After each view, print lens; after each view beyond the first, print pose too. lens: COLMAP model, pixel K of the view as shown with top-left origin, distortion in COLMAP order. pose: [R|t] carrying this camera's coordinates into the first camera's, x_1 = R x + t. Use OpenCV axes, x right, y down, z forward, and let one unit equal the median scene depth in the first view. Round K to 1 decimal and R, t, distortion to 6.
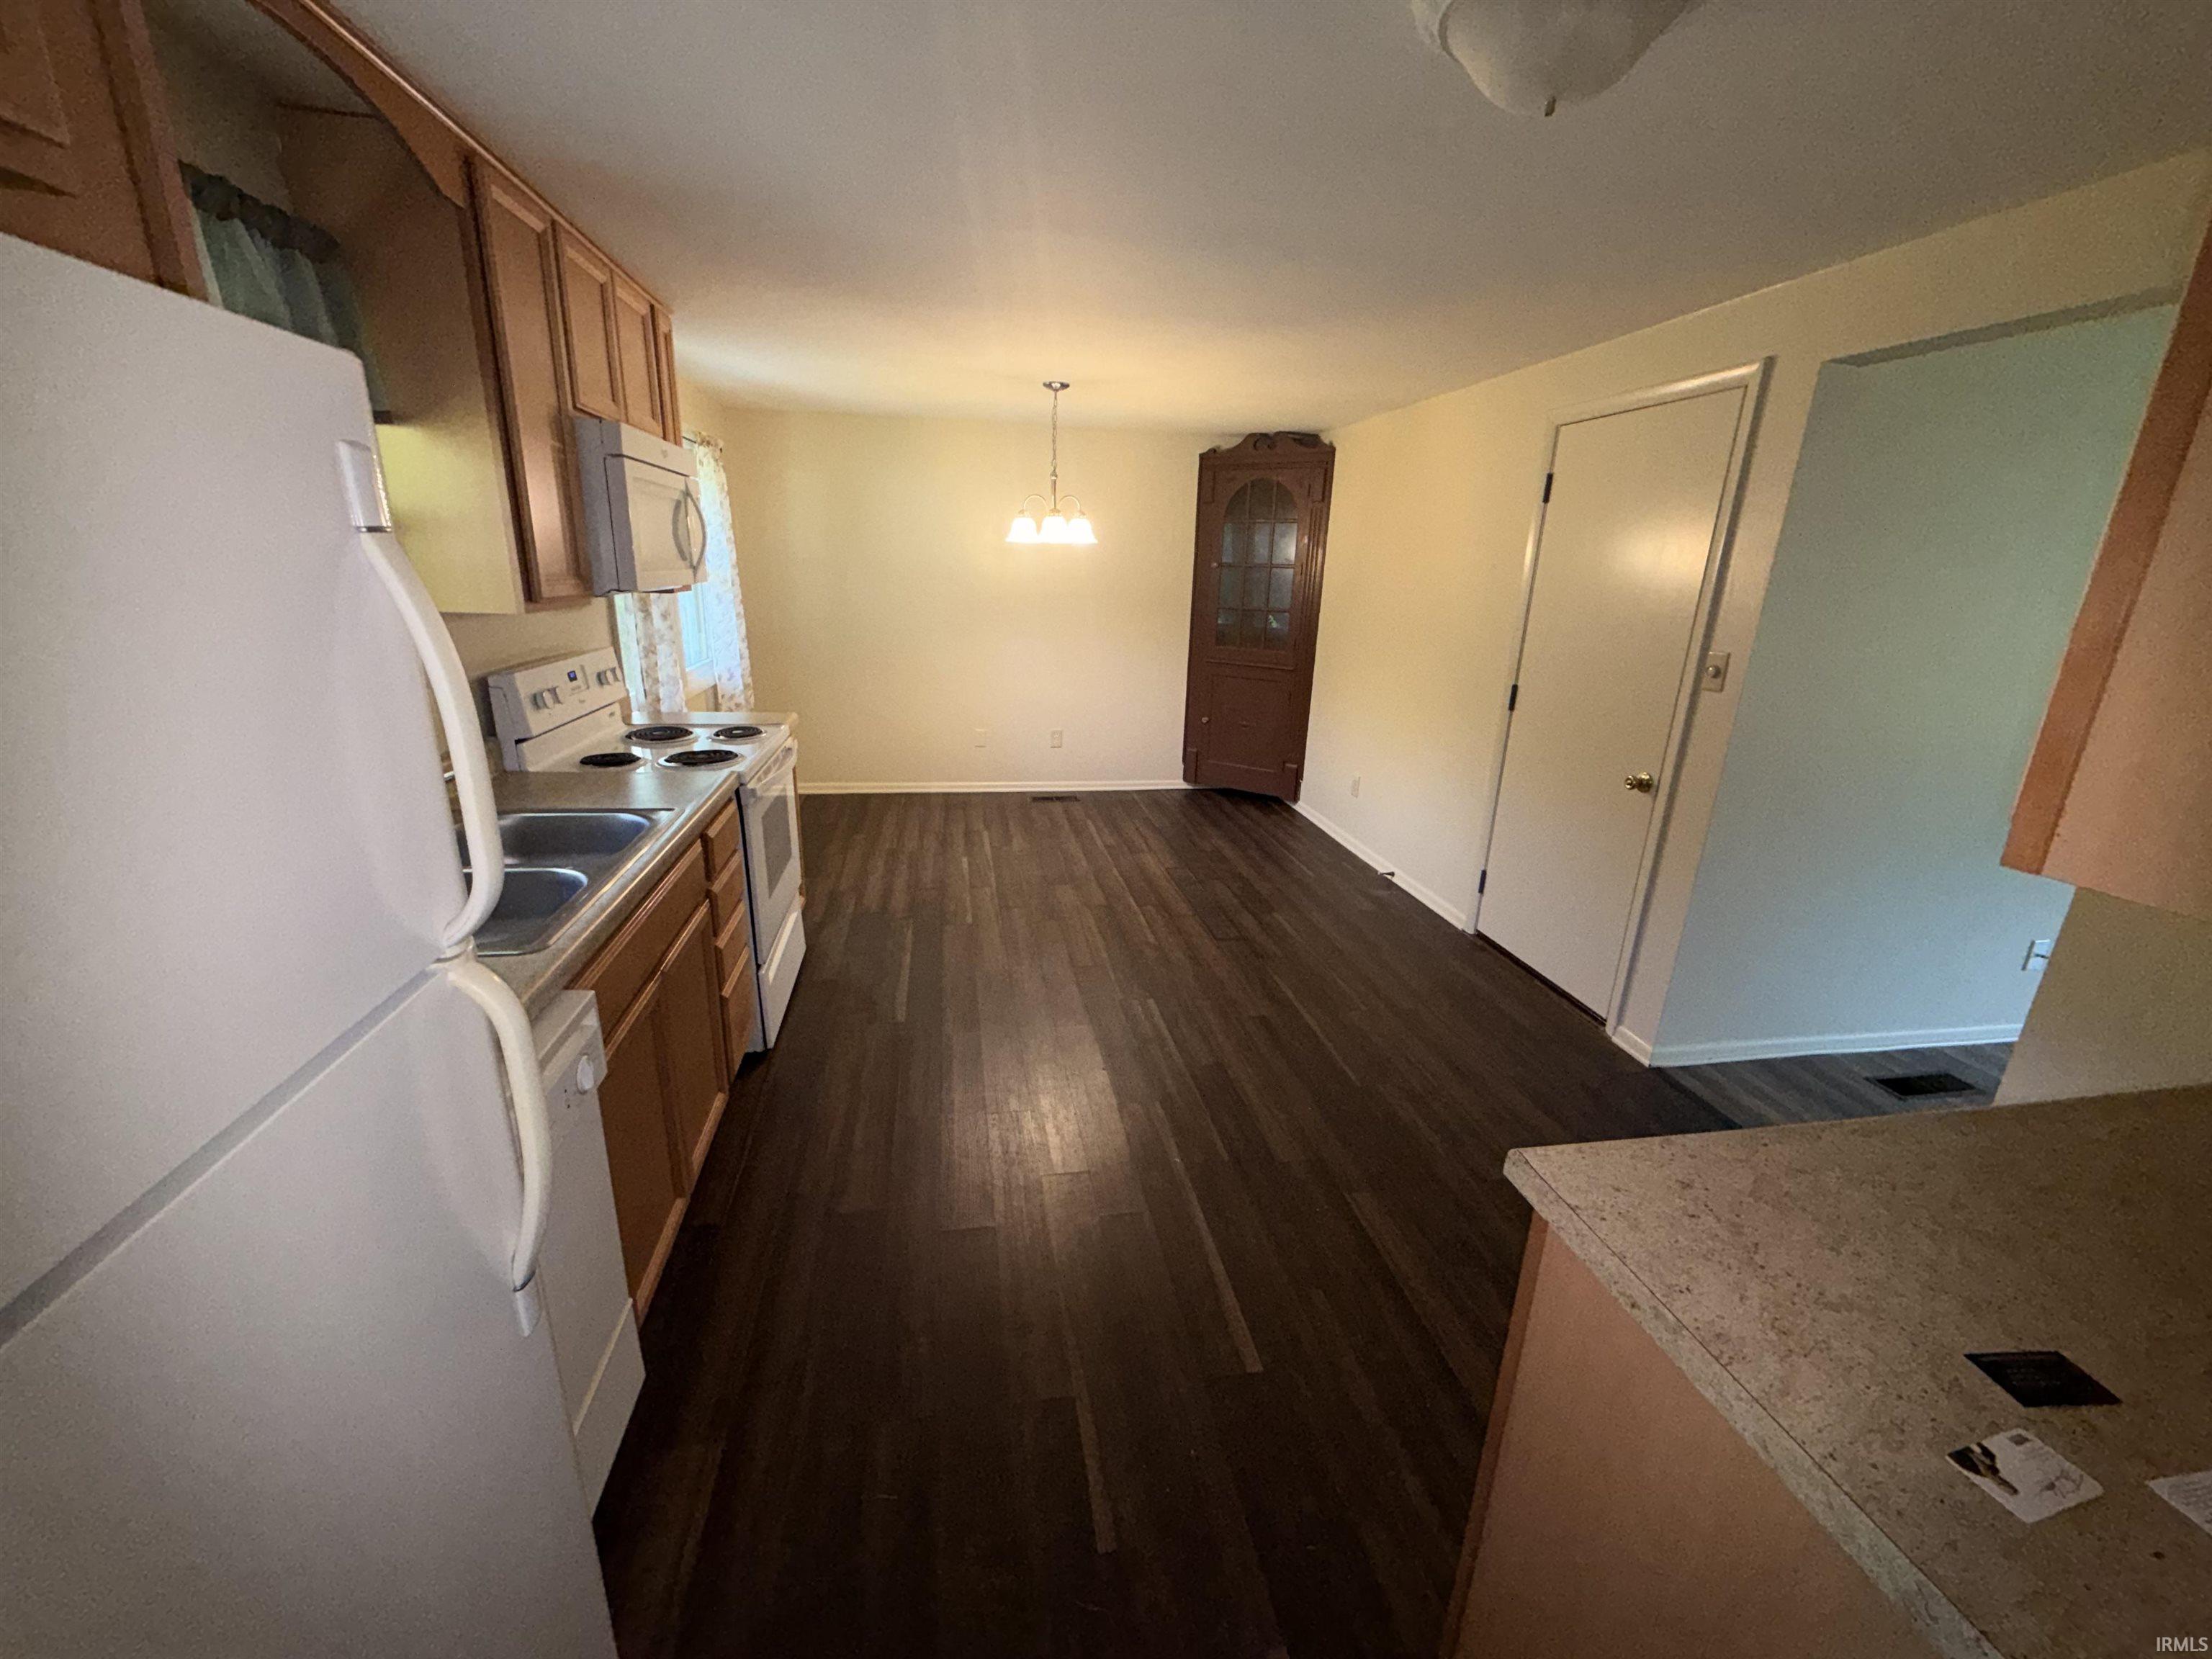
lens RADIAL K [[879.3, 0, 1106.0], [0, 879.3, 829.5], [0, 0, 1]] dist [-0.000385, 0.000303]
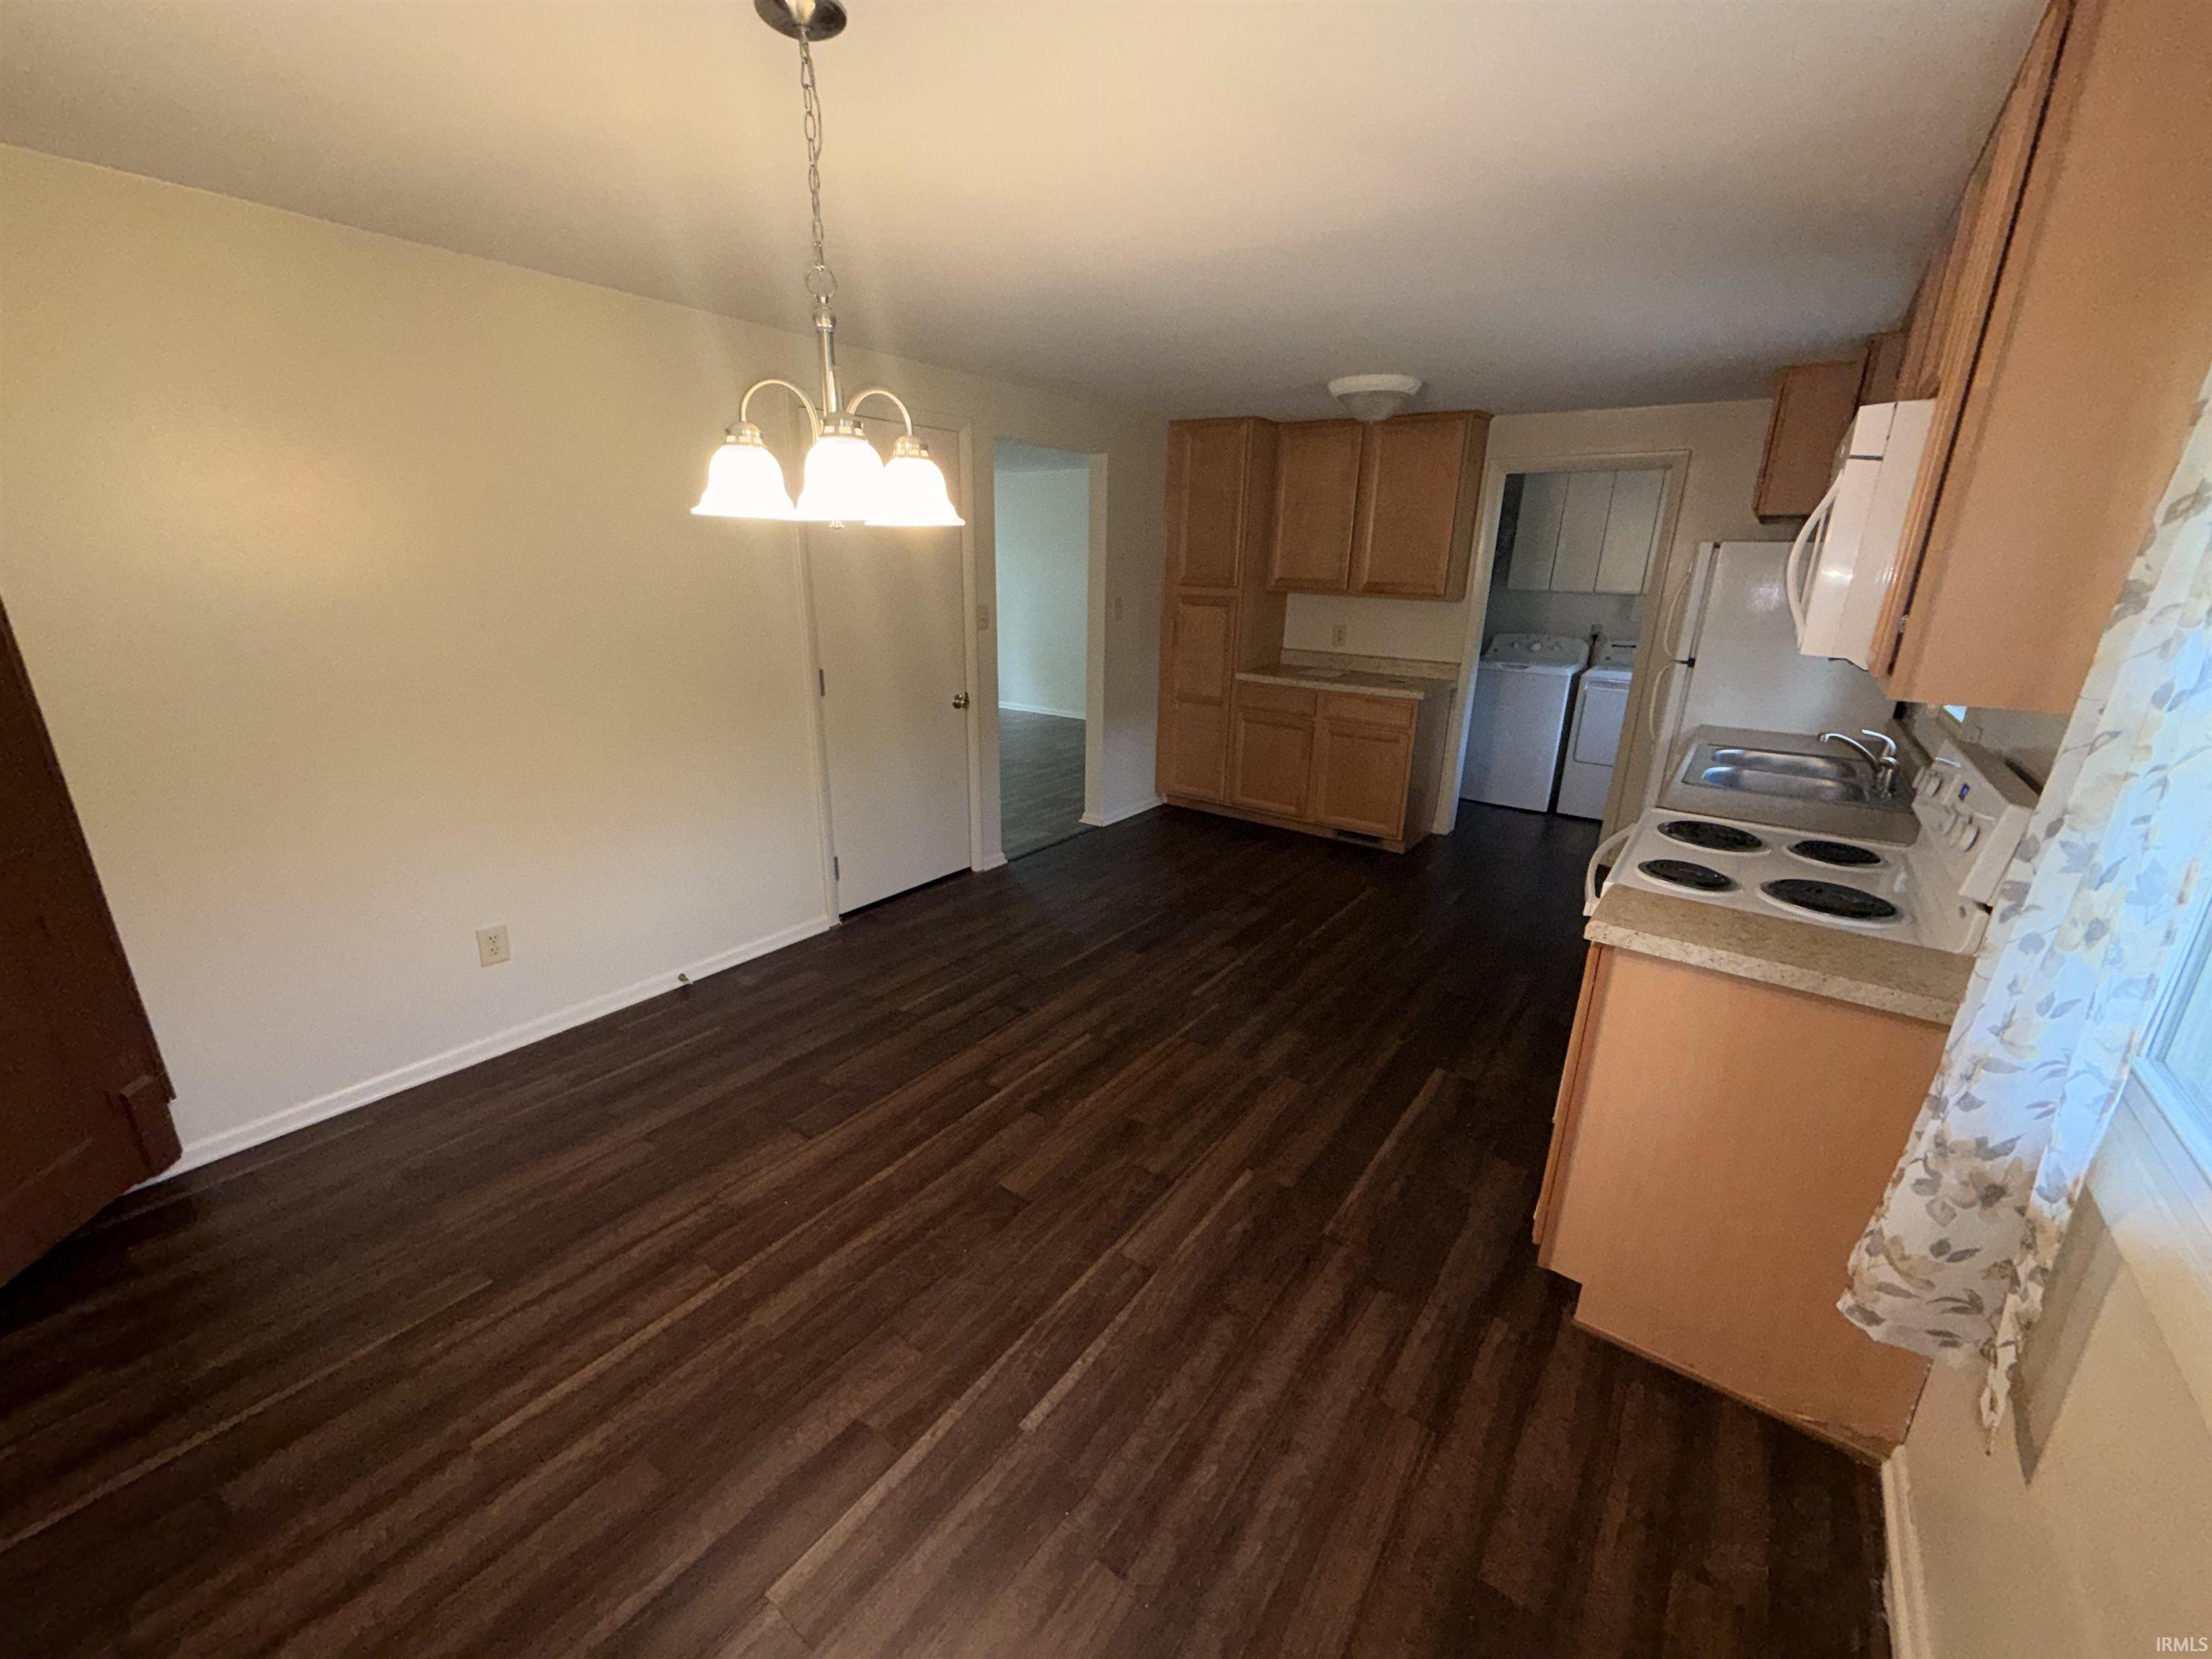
lens RADIAL K [[879.3, 0, 1106.0], [0, 879.3, 829.5], [0, 0, 1]] dist [-0.000385, 0.000303]
pose [[-0.689617, -0.260423, 0.675728, -0.405961], [0.169352, 0.849233, 0.500124, -0.388582], [-0.704094, 0.459330, -0.541542, 1.199737]]
